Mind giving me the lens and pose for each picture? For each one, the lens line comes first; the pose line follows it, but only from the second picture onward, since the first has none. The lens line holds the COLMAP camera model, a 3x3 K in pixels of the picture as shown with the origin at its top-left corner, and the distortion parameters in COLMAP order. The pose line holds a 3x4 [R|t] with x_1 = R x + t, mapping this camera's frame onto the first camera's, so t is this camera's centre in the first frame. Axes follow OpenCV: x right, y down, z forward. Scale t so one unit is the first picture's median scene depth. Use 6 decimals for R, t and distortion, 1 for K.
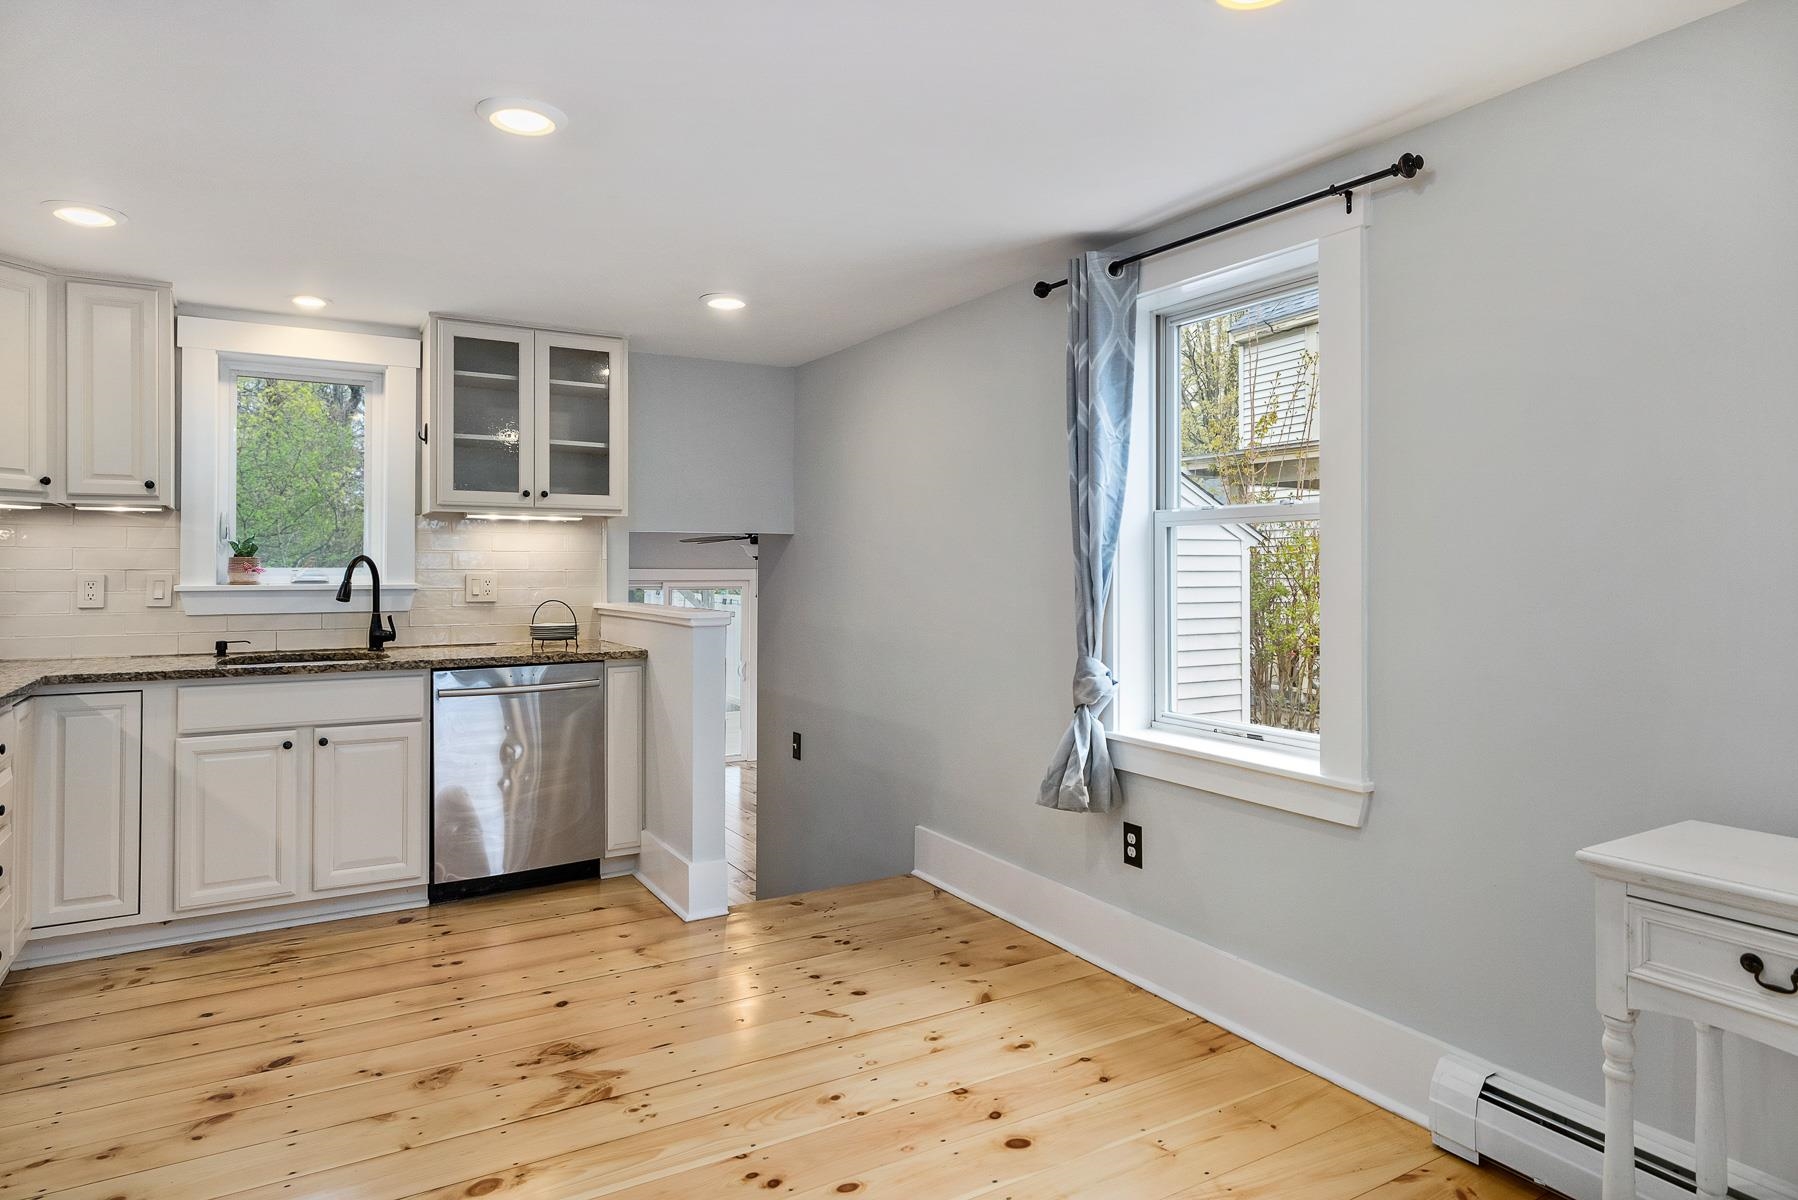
lens RADIAL K [[1052.6, 0, 909.4], [0, 1052.6, 555.5], [0, 0, 1]] dist [0.003578, -0.002377]
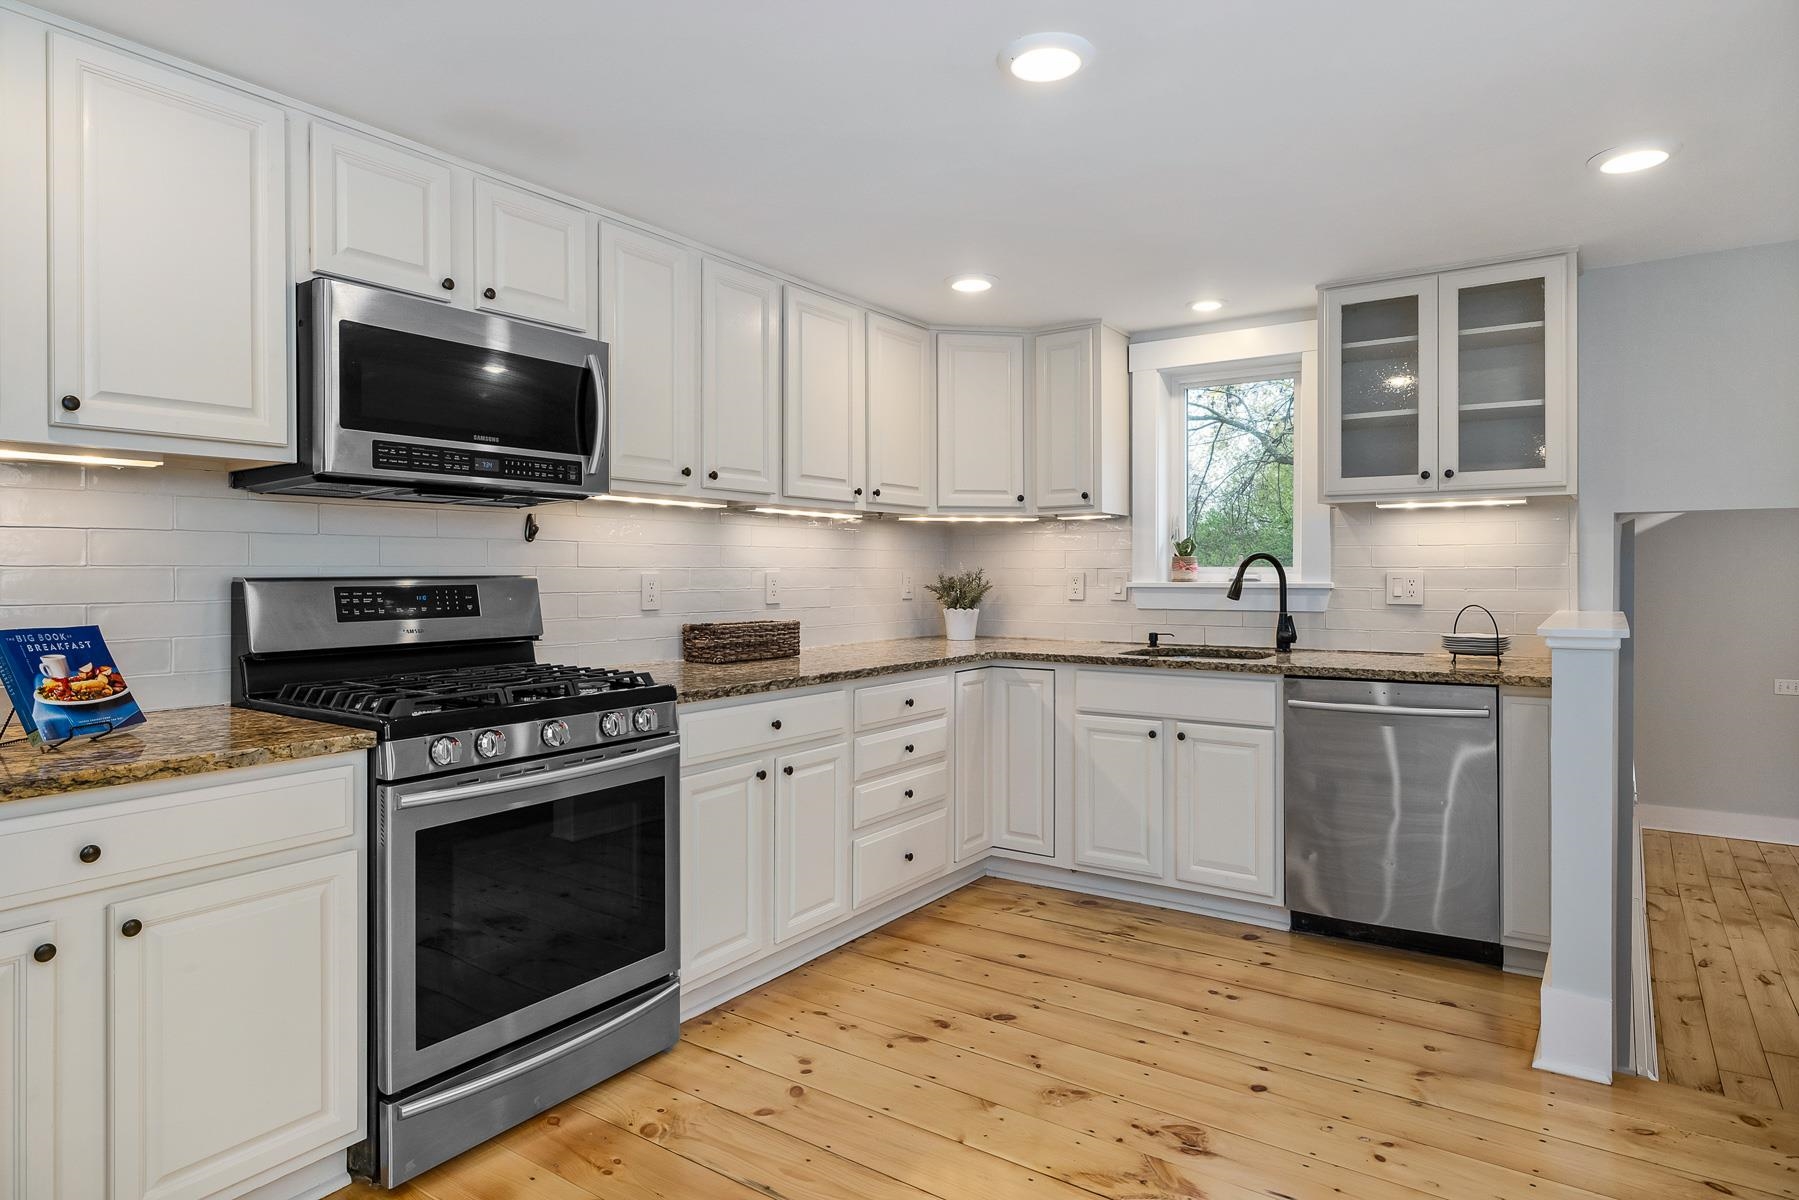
lens RADIAL K [[1040.7, 0, 902.4], [0, 1040.7, 571.0], [0, 0, 1]] dist [0.001342, -0.000160]
pose [[0.408824, -0.000500, -0.912613, 0.250456], [0.014460, 0.999878, 0.005929, 0.006680], [0.912499, -0.015620, 0.408781, 0.338629]]
